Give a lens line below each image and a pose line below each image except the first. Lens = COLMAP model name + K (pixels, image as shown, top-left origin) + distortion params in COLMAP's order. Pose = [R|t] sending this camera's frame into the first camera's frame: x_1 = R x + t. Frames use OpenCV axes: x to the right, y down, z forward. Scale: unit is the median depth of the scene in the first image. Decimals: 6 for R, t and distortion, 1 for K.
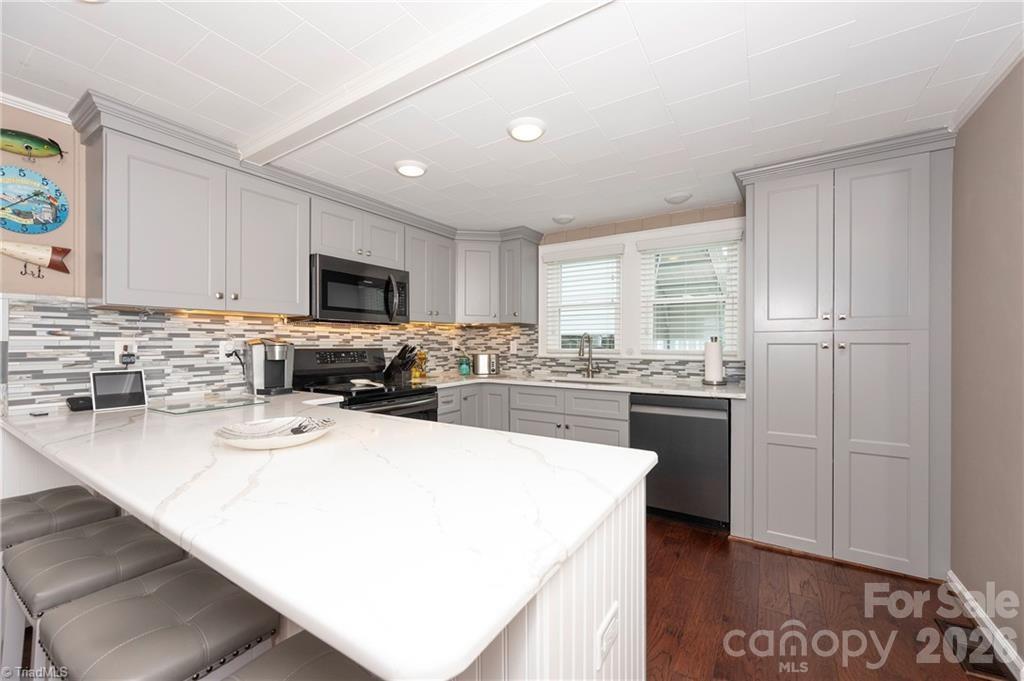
lens RADIAL K [[401.2, 0, 518.2], [0, 401.2, 342.6], [0, 0, 1]] dist [-0.005788, 0.000978]
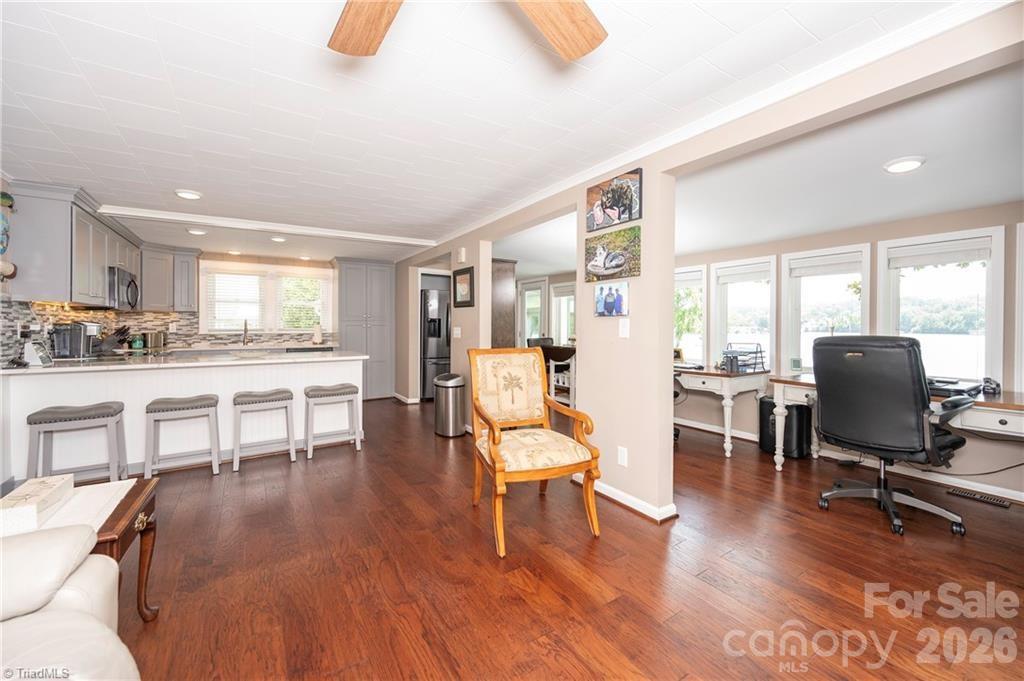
lens RADIAL K [[401.2, 0, 503.2], [0, 401.2, 325.7], [0, 0, 1]] dist [-0.005788, 0.000978]
pose [[0.435956, -0.000438, 0.899968, -1.264080], [-0.000548, 1.000000, 0.000752, 0.004488], [-0.899968, -0.000821, 0.435956, -1.050832]]
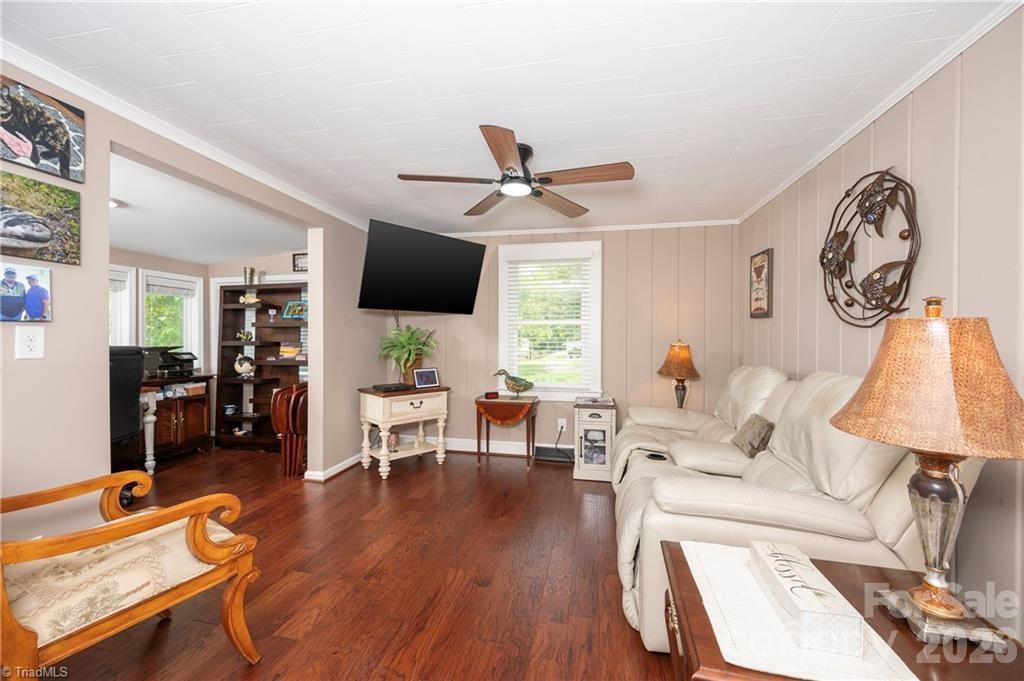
lens RADIAL K [[401.2, 0, 509.2], [0, 401.2, 340.3], [0, 0, 1]] dist [-0.005788, 0.000978]
pose [[-0.940147, -0.002119, -0.340763, -0.670999], [-0.004358, 0.999974, 0.005806, 0.001684], [0.340742, 0.006943, -0.940131, -0.004269]]
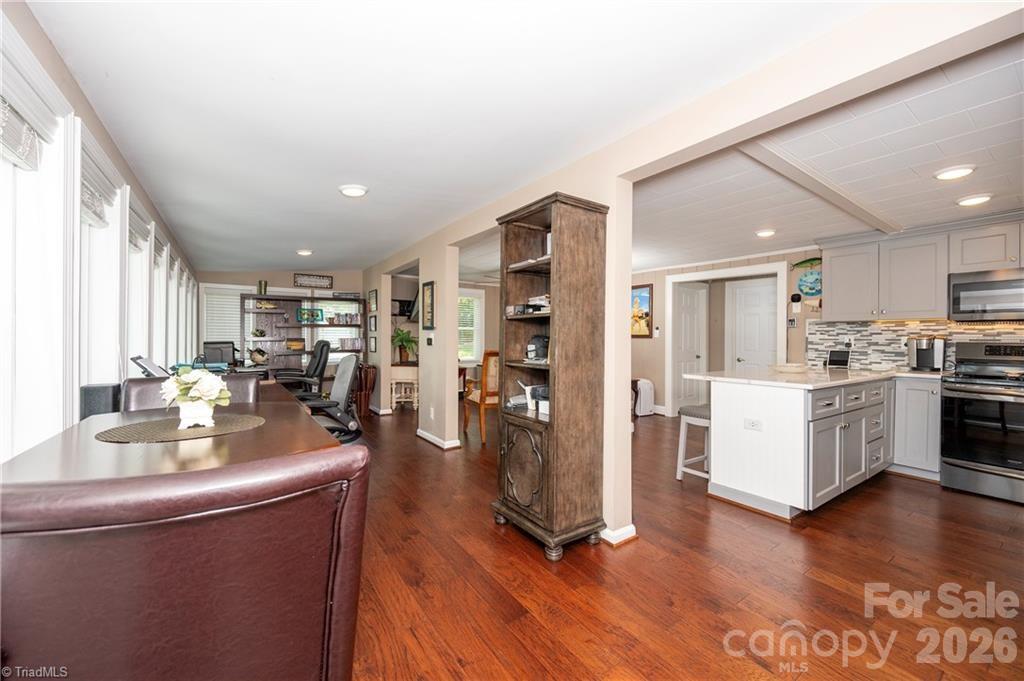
lens RADIAL K [[401.2, 0, 506.6], [0, 401.2, 339.9], [0, 0, 1]] dist [-0.005788, 0.000978]
pose [[-0.402232, -0.000129, -0.915538, 1.402176], [-0.008527, 0.999957, 0.003606, 0.016667], [0.915498, 0.009257, -0.402216, 0.150469]]
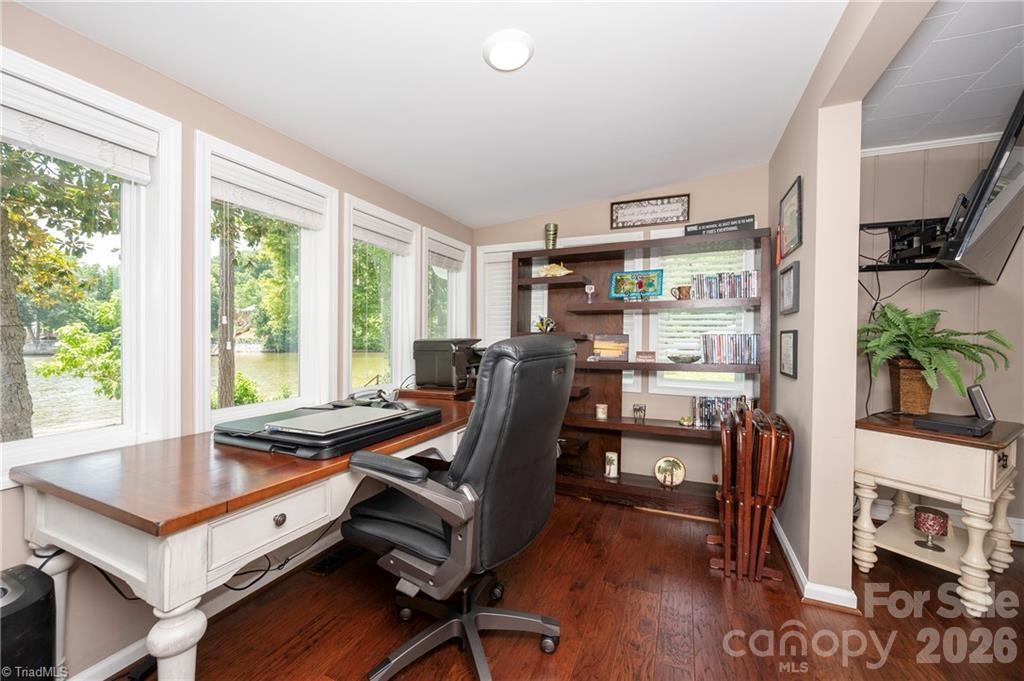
lens RADIAL K [[401.2, 0, 514.7], [0, 401.2, 342.2], [0, 0, 1]] dist [-0.005788, 0.000978]
pose [[-0.987053, -0.005635, -0.160296, 0.127572], [-0.008707, 0.999791, 0.018471, 0.028822], [0.160158, 0.019627, -0.986896, -0.902789]]
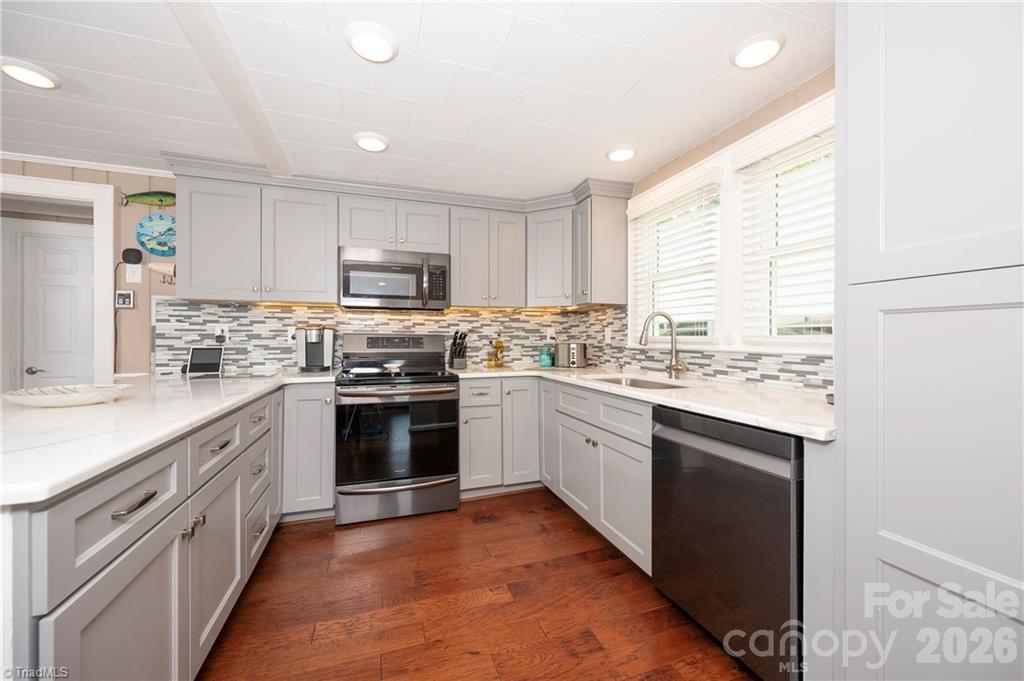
lens RADIAL K [[401.2, 0, 517.5], [0, 401.2, 335.3], [0, 0, 1]] dist [-0.005788, 0.000978]
pose [[0.787103, -0.002689, -0.616815, 0.563659], [-0.001927, 0.999975, -0.006819, 0.029075], [0.616818, 0.006556, 0.787078, 0.441927]]
